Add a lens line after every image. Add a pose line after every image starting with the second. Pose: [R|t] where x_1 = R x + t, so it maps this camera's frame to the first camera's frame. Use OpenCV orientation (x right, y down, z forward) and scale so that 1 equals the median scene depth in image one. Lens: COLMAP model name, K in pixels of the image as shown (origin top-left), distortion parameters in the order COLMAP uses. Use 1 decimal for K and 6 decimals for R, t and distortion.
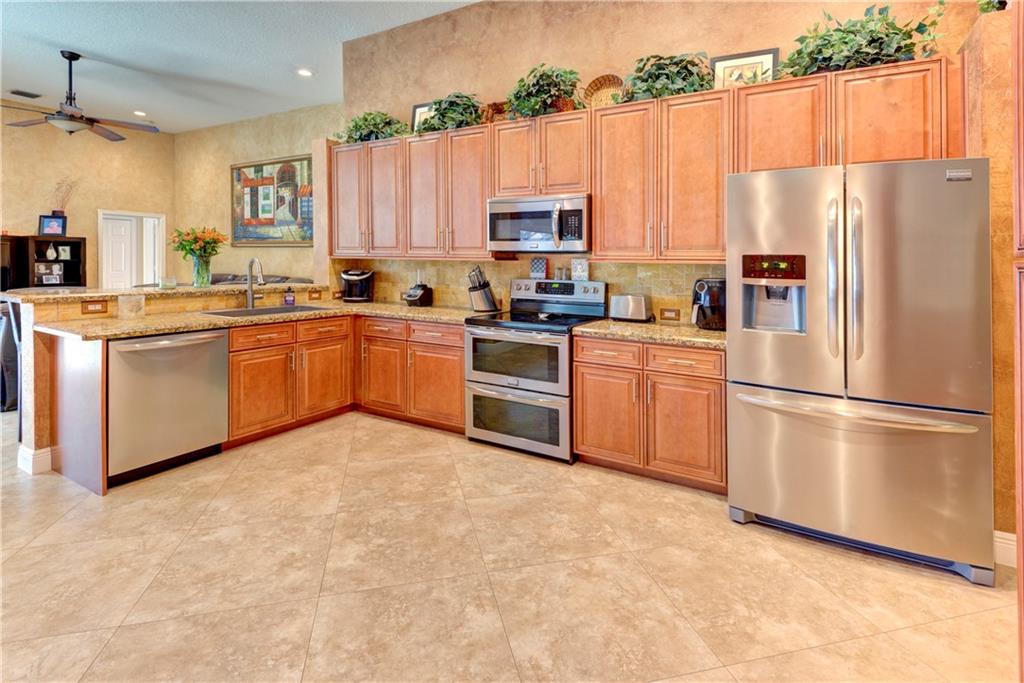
lens RADIAL K [[505.4, 0, 516.3], [0, 505.4, 264.5], [0, 0, 1]] dist [0.001687, -0.000950]
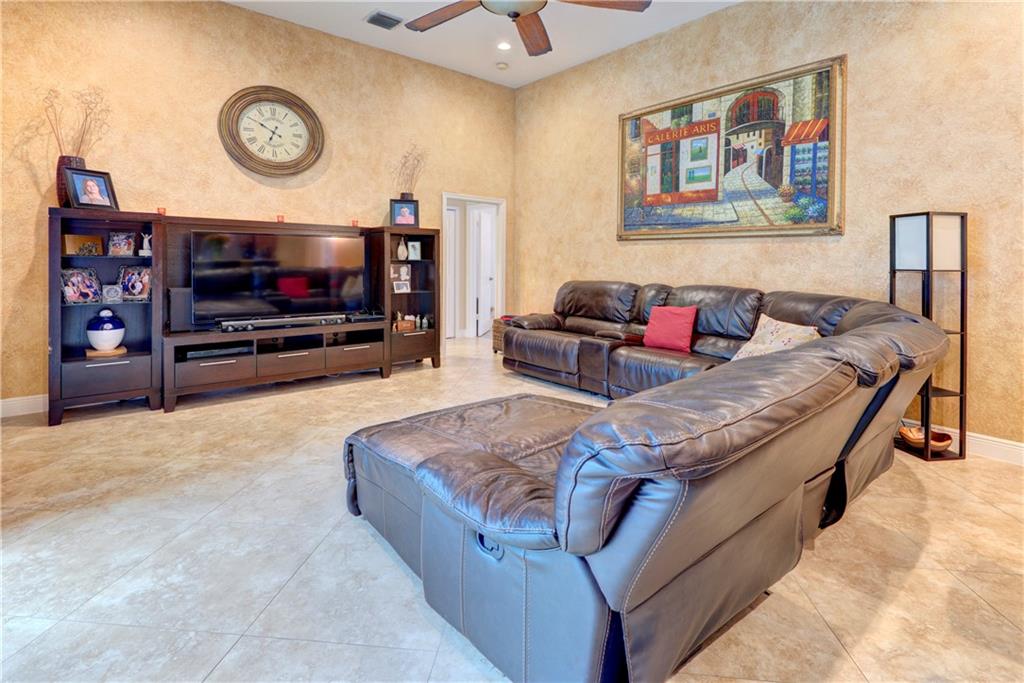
lens RADIAL K [[505.4, 0, 516.3], [0, 505.4, 264.5], [0, 0, 1]] dist [0.001687, -0.000950]
pose [[0.934745, 0.000821, -0.355319, -0.498398], [-0.001236, 0.999999, -0.000941, -0.002595], [0.355318, 0.001319, 0.934745, 0.372759]]
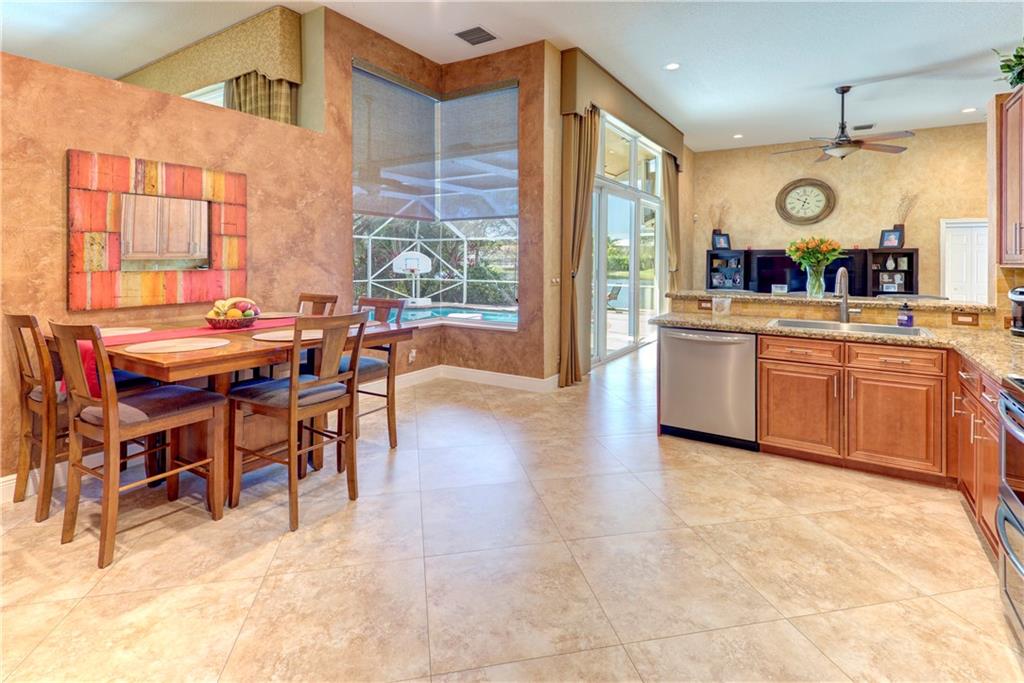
lens RADIAL K [[505.4, 0, 516.3], [0, 505.4, 264.5], [0, 0, 1]] dist [0.001687, -0.000950]
pose [[-0.053306, -0.008131, -0.998545, 0.219355], [-0.012846, 0.999890, -0.007456, -0.002213], [0.998496, 0.012430, -0.053405, 0.240377]]
